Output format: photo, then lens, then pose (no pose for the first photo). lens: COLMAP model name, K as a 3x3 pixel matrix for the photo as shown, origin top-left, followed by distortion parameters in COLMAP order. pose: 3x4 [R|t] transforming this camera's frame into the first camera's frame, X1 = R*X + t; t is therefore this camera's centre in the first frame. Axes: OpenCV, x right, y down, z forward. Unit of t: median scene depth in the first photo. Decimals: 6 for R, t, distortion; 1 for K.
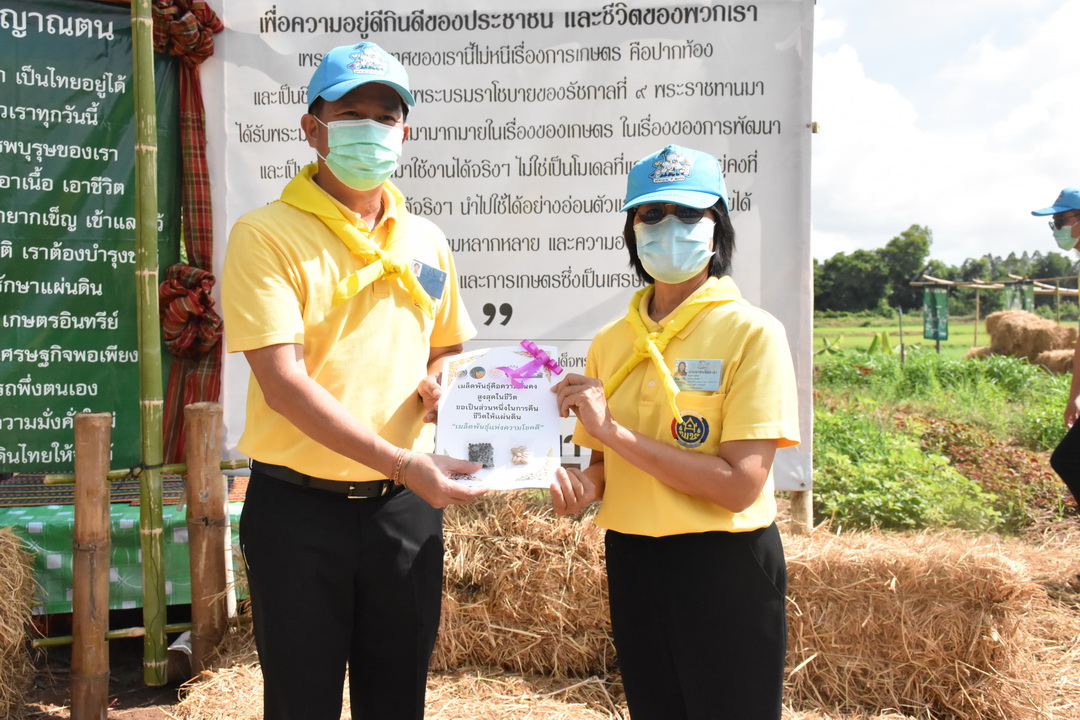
lens RADIAL K [[1144.7, 0, 535.6], [0, 1144.7, 358.4], [0, 0, 1]] dist [0.033091, 0.000000]
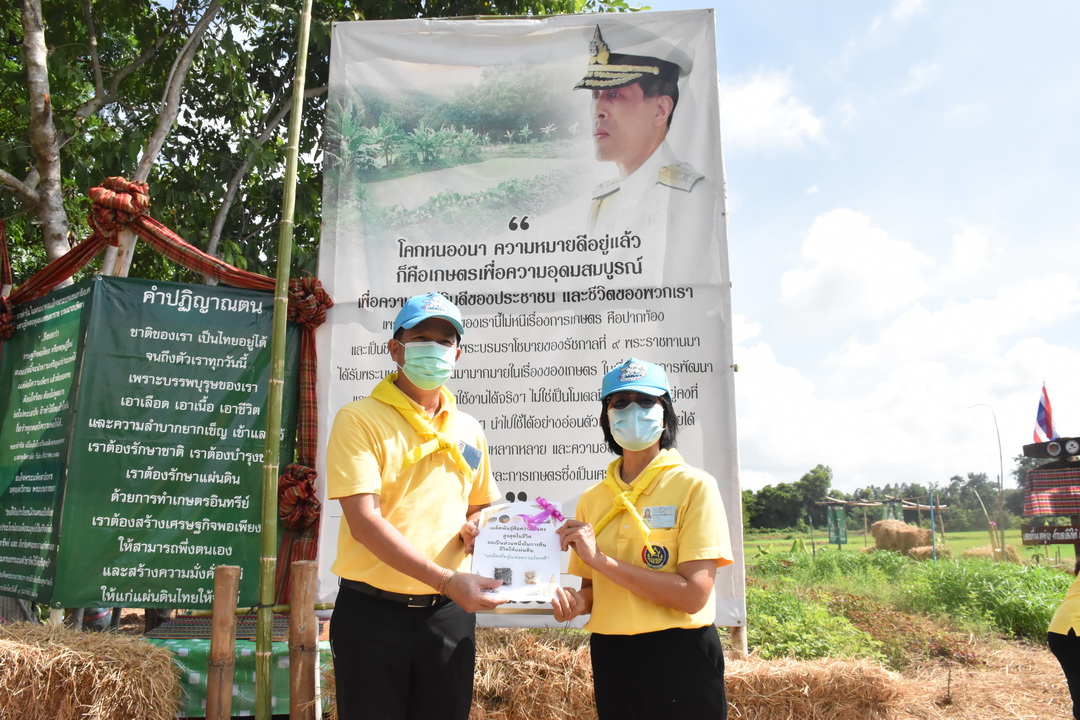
lens RADIAL K [[835.9, 0, 537.5], [0, 835.9, 359.3], [0, 0, 1]] dist [-0.147048, 0.081482]
pose [[0.999937, -0.002347, -0.010989, 0.004430], [-0.000376, 0.970404, -0.241487, 0.040483], [0.011231, 0.241476, 0.970342, -0.019644]]
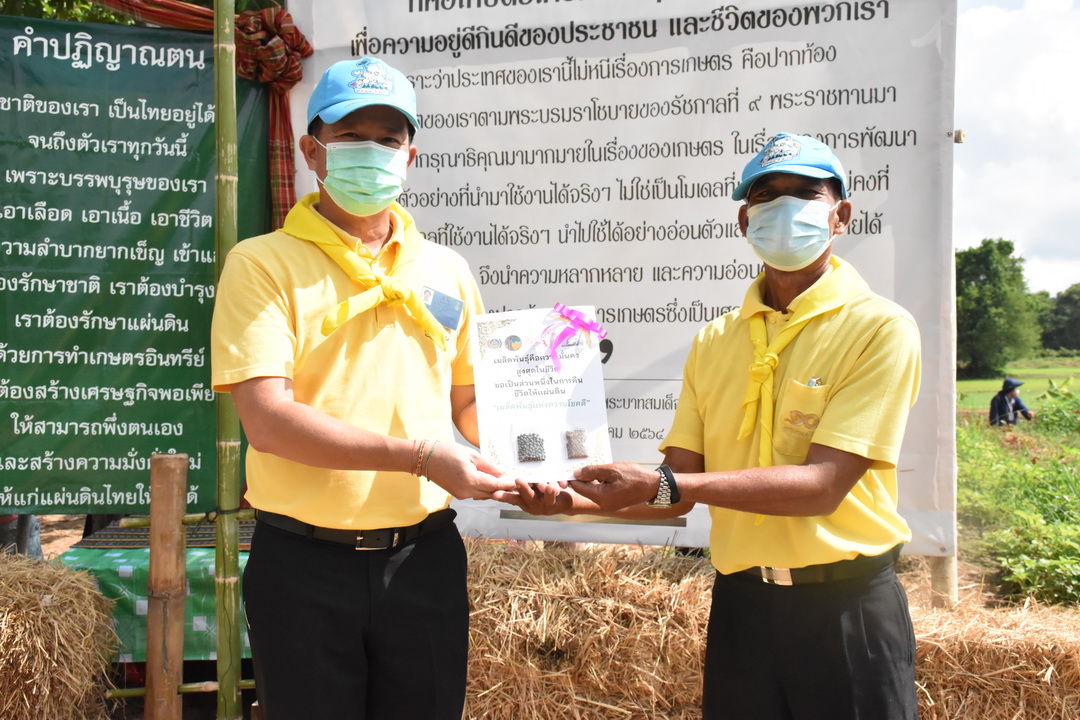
lens RADIAL K [[1200.6, 0, 535.7], [0, 1200.6, 358.2], [0, 0, 1]] dist [0.060705, 0.000000]
pose [[0.987348, 0.001544, -0.158562, 0.072167], [-0.006919, 0.999420, -0.033355, -0.000847], [0.158419, 0.034030, 0.986785, 0.049613]]
